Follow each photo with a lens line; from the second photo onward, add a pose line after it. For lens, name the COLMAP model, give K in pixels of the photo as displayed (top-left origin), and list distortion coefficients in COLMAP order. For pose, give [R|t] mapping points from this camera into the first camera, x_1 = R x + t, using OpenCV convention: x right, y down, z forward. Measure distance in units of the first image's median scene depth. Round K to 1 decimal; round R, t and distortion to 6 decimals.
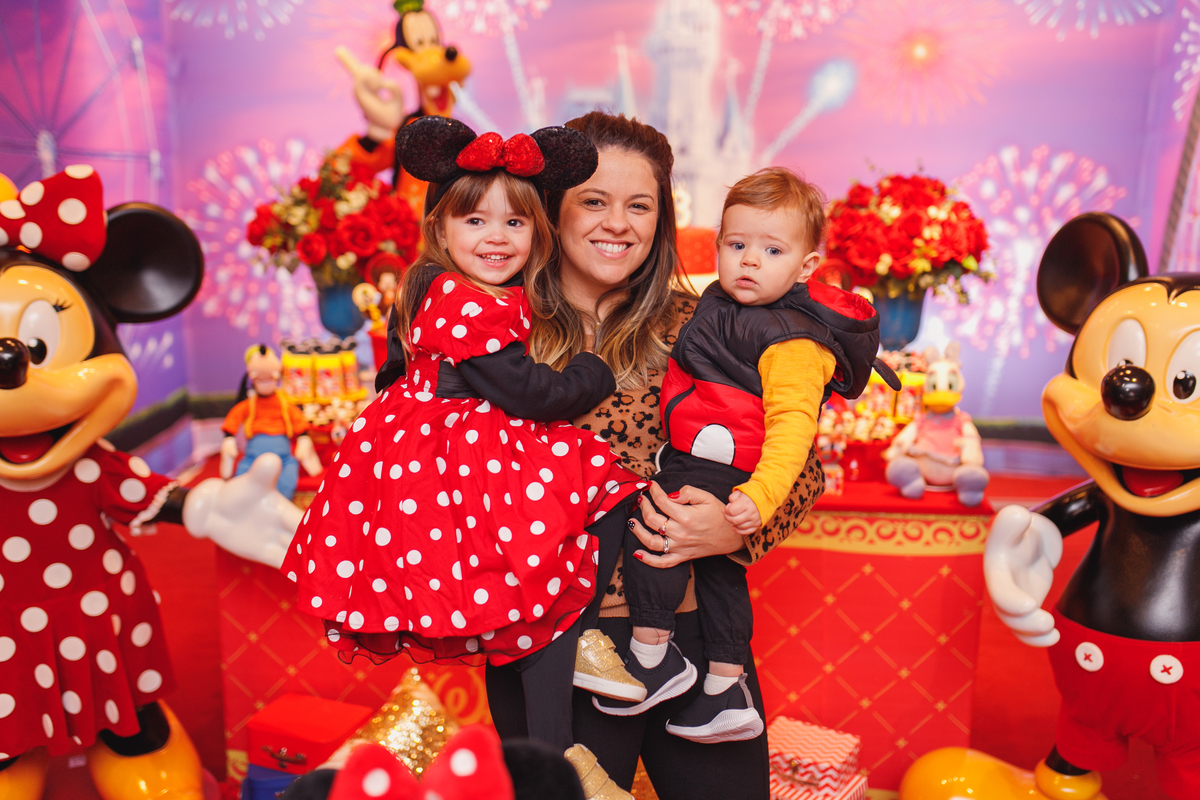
lens RADIAL K [[1155.0, 0, 600.0], [0, 1155.0, 400.0], [0, 0, 1]] dist [0.002777, 0.004760]
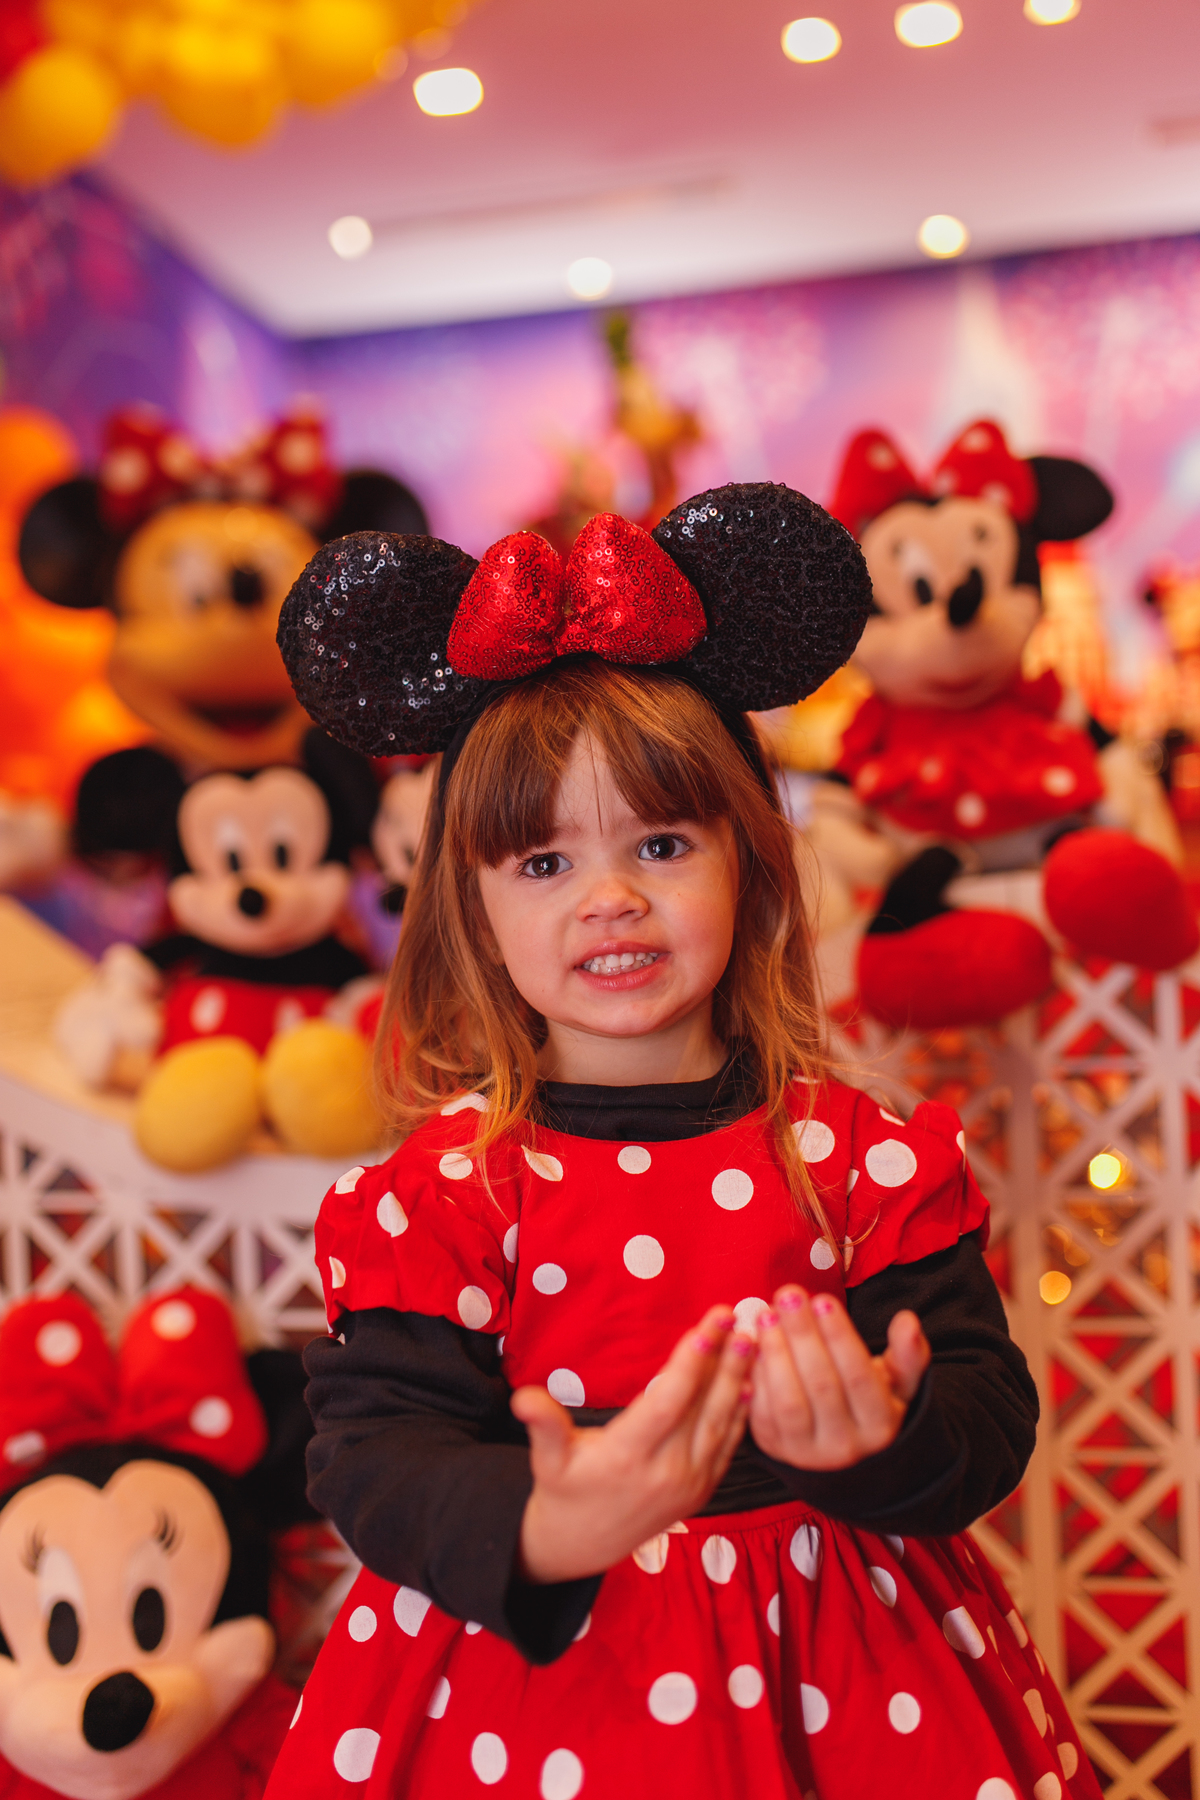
lens RADIAL K [[1732.5, 0, 607.3], [0, 1732.5, 892.7], [0, 0, 1]] dist [0.002777, 0.004760]
pose [[0.990893, -0.057543, -0.121739, -0.079228], [0.036279, 0.984746, -0.170173, 0.273439], [0.129674, 0.164206, 0.977866, -0.098037]]
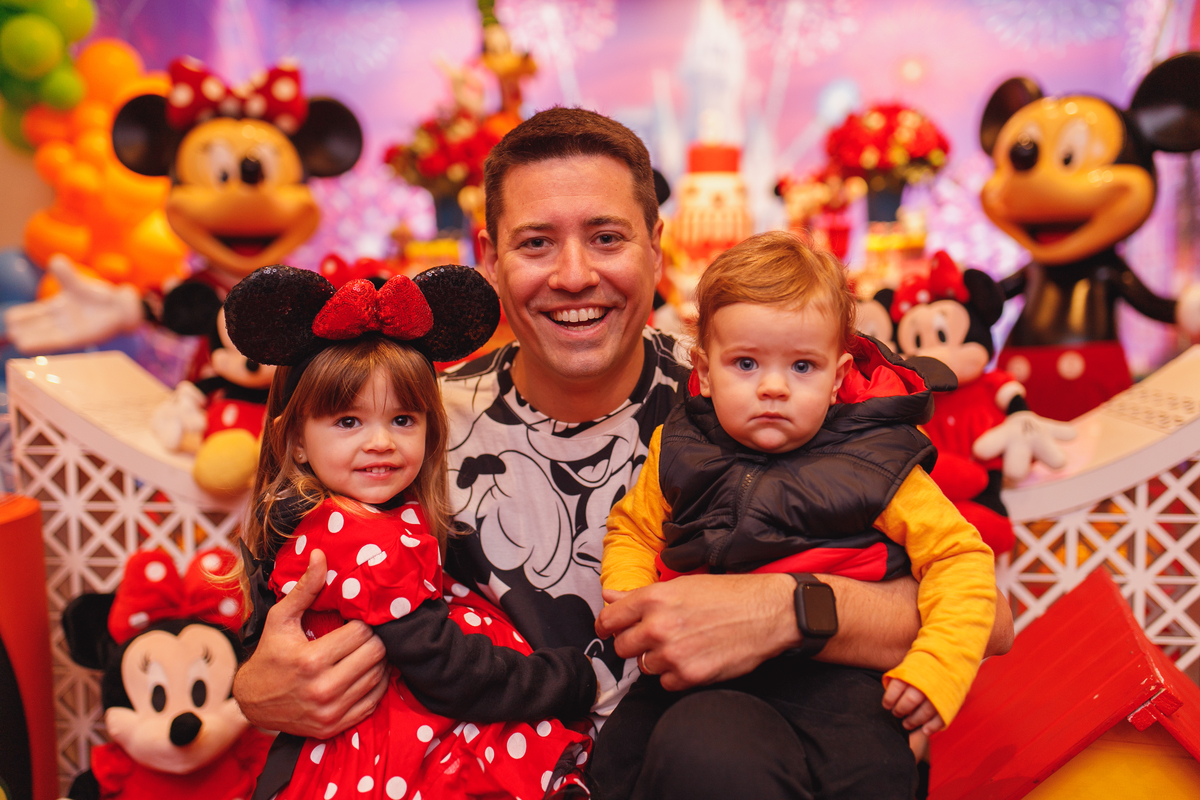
lens RADIAL K [[1159.6, 0, 600.0], [0, 1159.6, 400.0], [0, 0, 1]] dist [0.000496, 0.008109]
pose [[0.999398, -0.017530, -0.029929, -0.024176], [0.014023, 0.993427, -0.113609, 0.287524], [0.031724, 0.113121, 0.993075, -0.271257]]
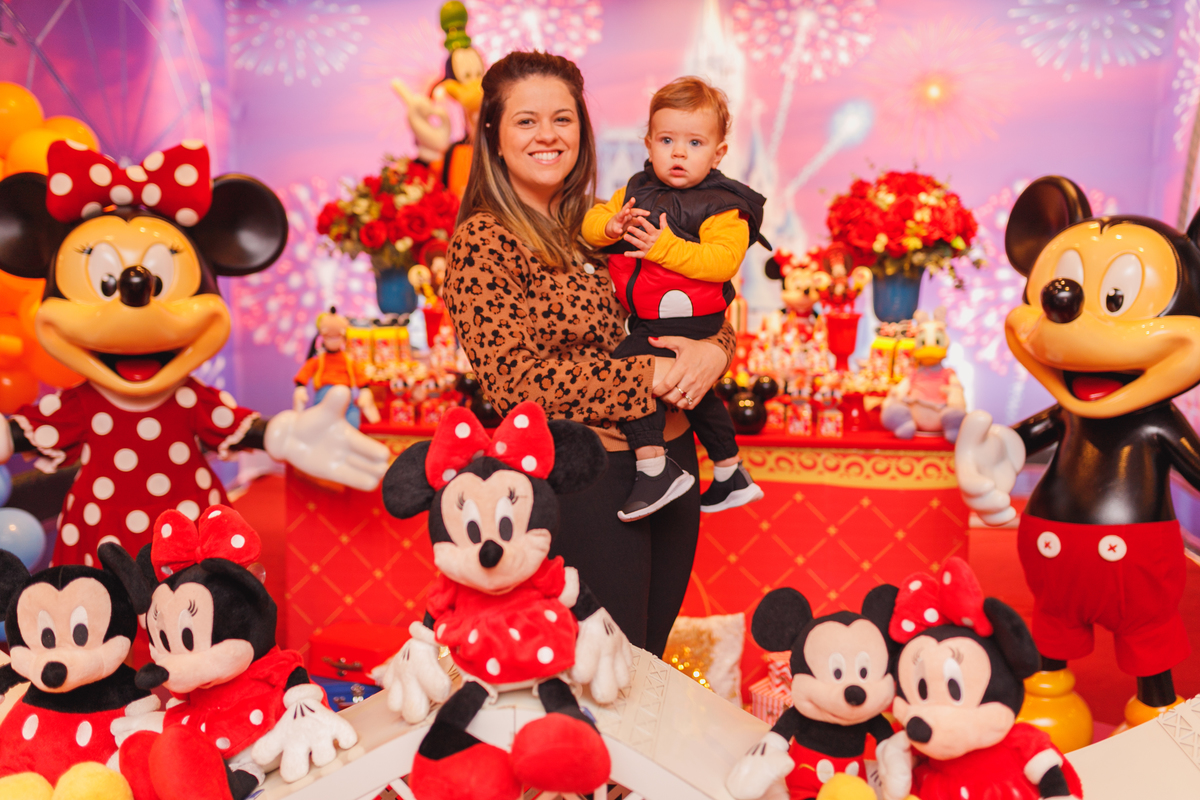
lens RADIAL K [[1219.9, 0, 598.2], [0, 1219.9, 374.6], [0, 0, 1]] dist [0.003377, -0.003038]
pose [[0.999481, 0.002553, -0.032106, 0.009506], [-0.005828, 0.994733, -0.102330, 0.127216], [0.031676, 0.102464, 0.994232, -0.168827]]
